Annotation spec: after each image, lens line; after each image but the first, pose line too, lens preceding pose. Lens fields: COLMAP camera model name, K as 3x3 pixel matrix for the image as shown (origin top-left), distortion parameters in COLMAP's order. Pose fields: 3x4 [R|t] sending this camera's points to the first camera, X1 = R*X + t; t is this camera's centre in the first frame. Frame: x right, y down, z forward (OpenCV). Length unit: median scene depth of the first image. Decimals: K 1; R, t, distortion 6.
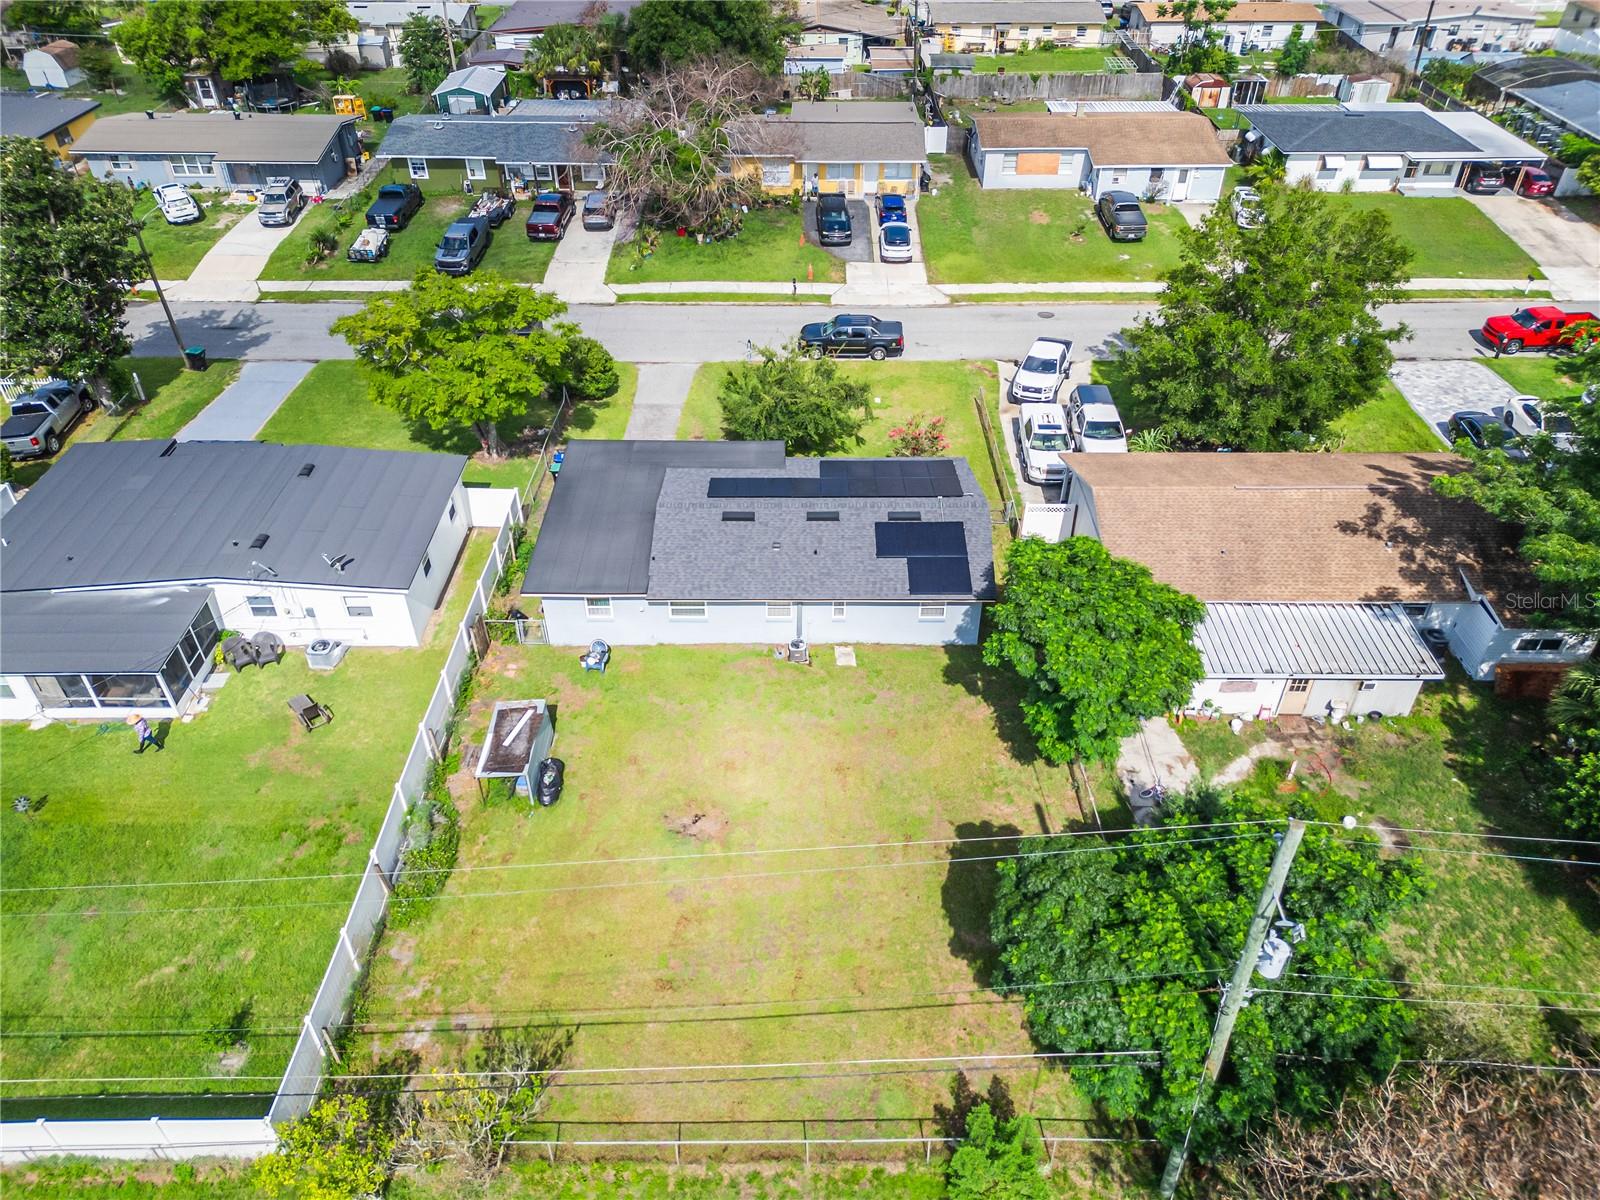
lens RADIAL K [[1115.7, 0, 808.2], [0, 1115.7, 608.1], [0, 0, 1]] dist [0.093411, -0.096696]
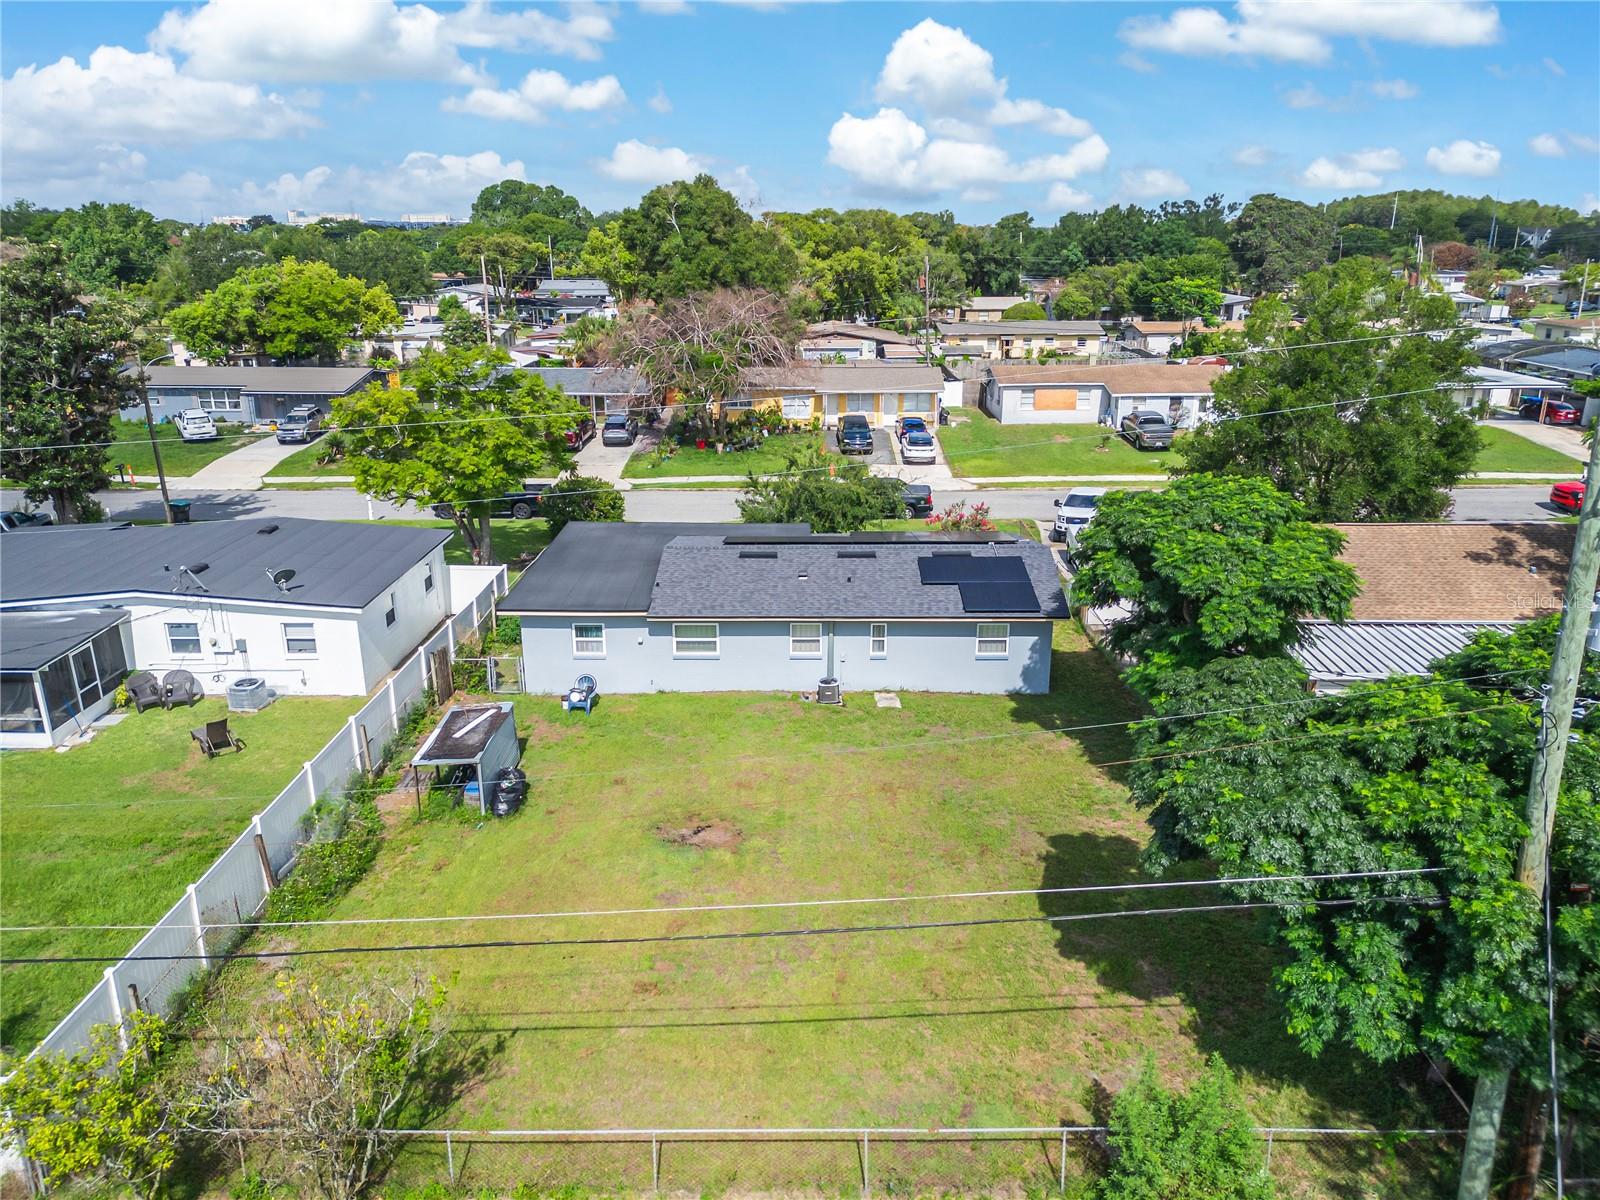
lens RADIAL K [[1141.9, 0, 807.6], [0, 1141.9, 605.9], [0, 0, 1]] dist [0.086775, -0.090488]
pose [[0.999951, -0.000905, -0.009841, -0.014175], [-0.002557, 0.938186, -0.346123, 0.228475], [0.009546, 0.346131, 0.938138, 0.167065]]
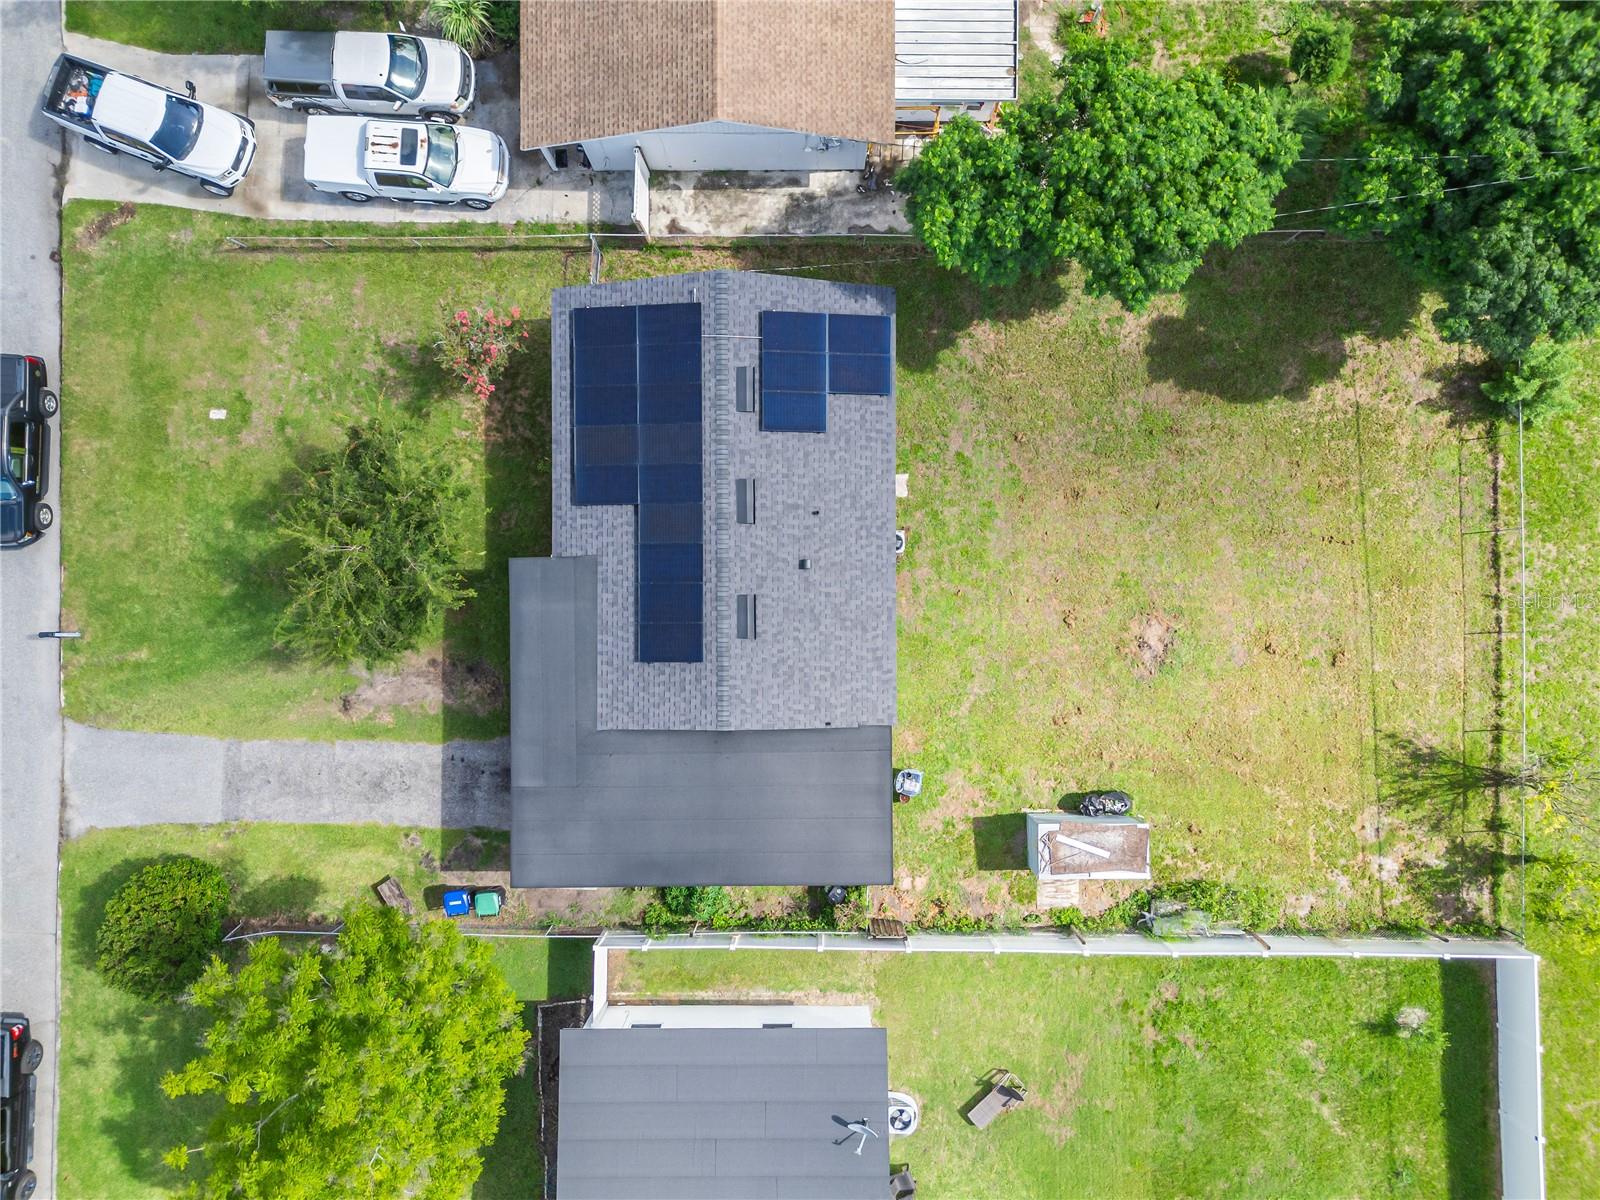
lens RADIAL K [[1115.7, 0, 808.2], [0, 1115.7, 608.1], [0, 0, 1]] dist [0.093411, -0.096696]
pose [[0.002102, -0.999992, 0.003372, -0.051452], [0.623010, 0.003947, 0.782204, -0.554229], [-0.782211, 0.000457, 0.623013, 0.452376]]
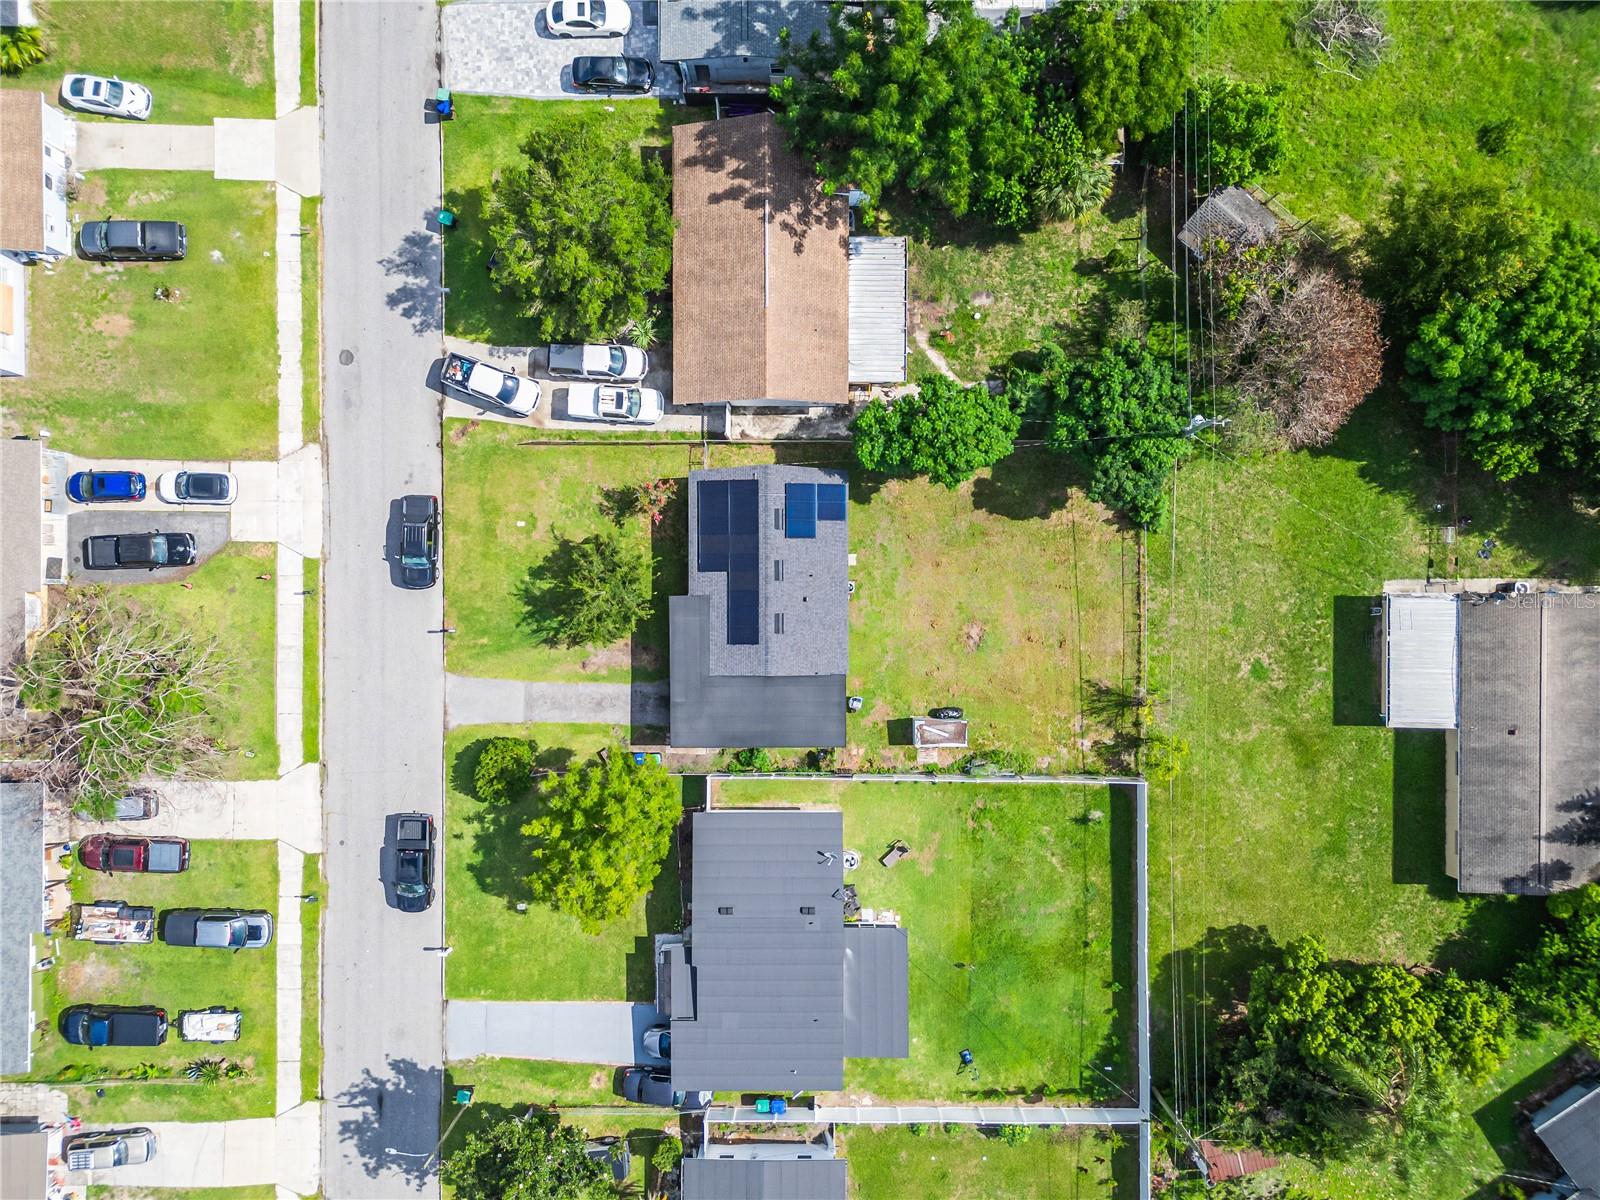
lens RADIAL K [[1115.7, 0, 808.2], [0, 1115.7, 608.1], [0, 0, 1]] dist [0.093411, -0.096696]
pose [[0.004681, -0.999985, -0.002709, -0.030880], [0.626904, 0.000824, 0.779096, -1.136707], [-0.779082, -0.005345, 0.626899, -0.021710]]
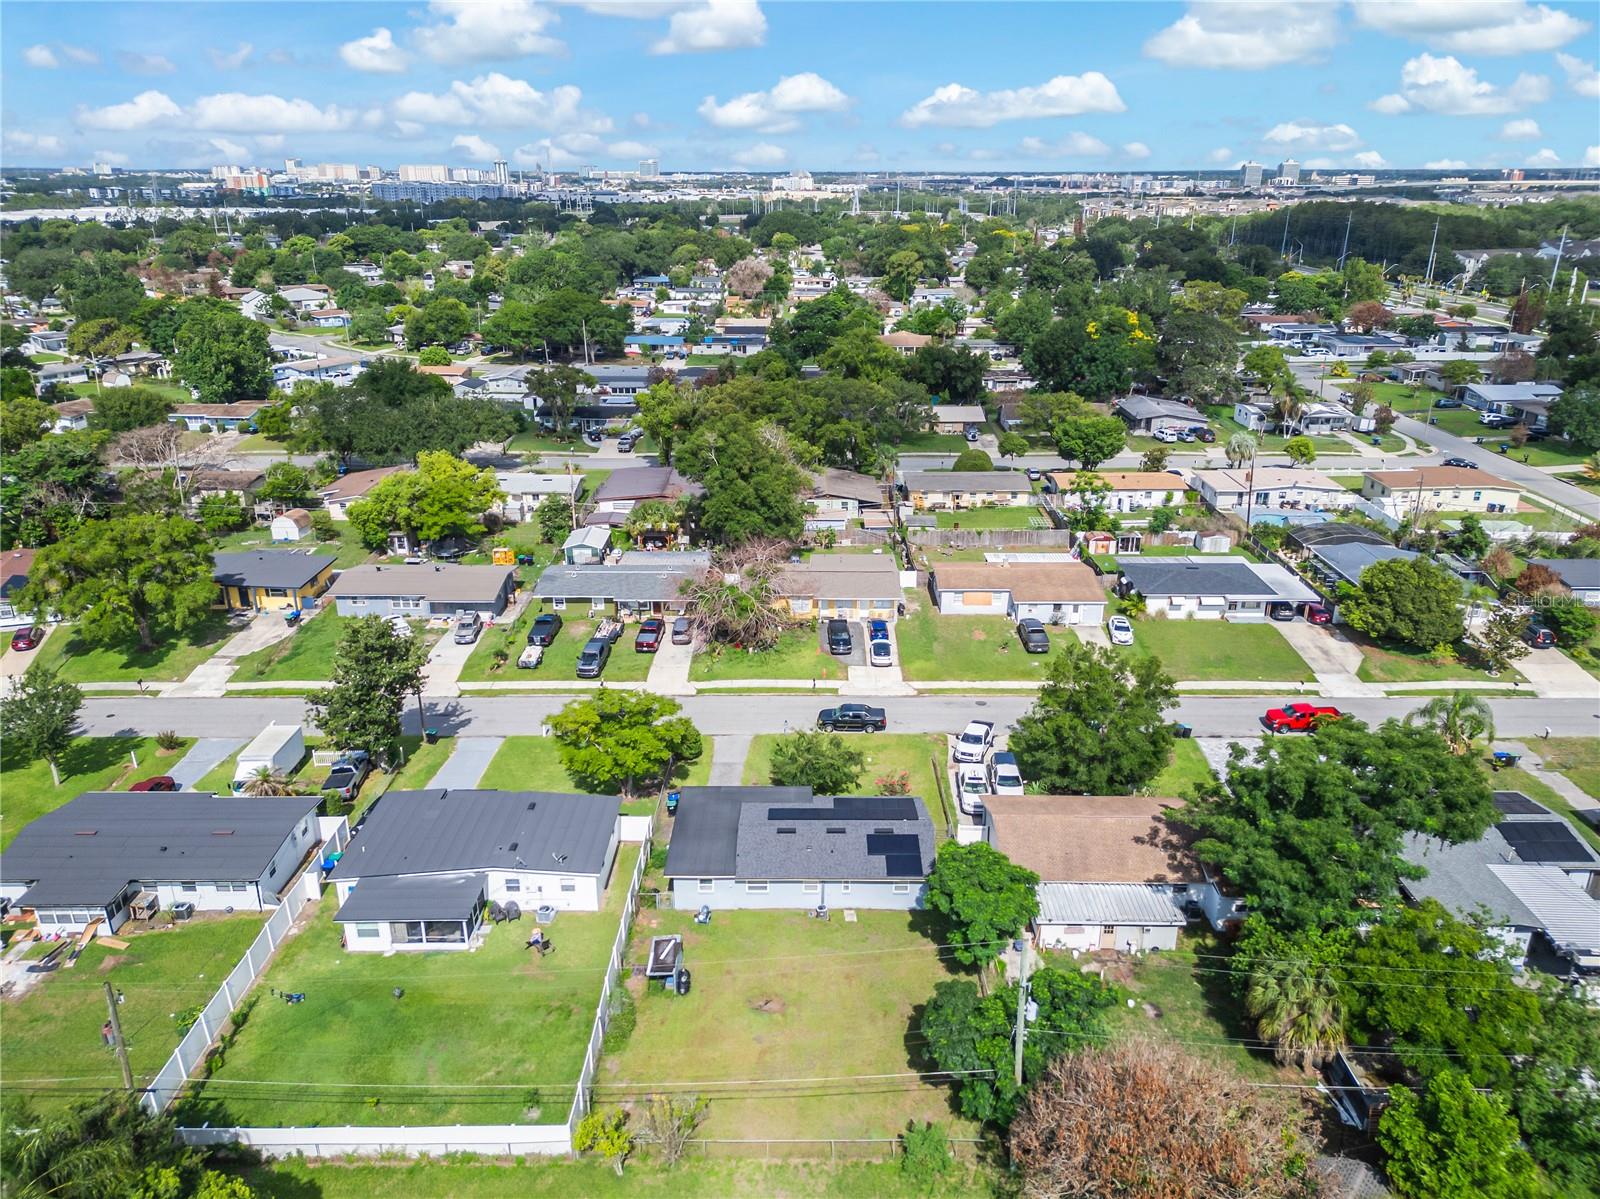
lens RADIAL K [[1115.7, 0, 808.2], [0, 1115.7, 607.6], [0, 0, 1]] dist [0.093411, -0.096696]
pose [[0.999991, 0.000283, -0.004322, -0.019655], [-0.001564, 0.954119, -0.299424, 0.092152], [0.004039, 0.299428, 0.954110, -0.649855]]
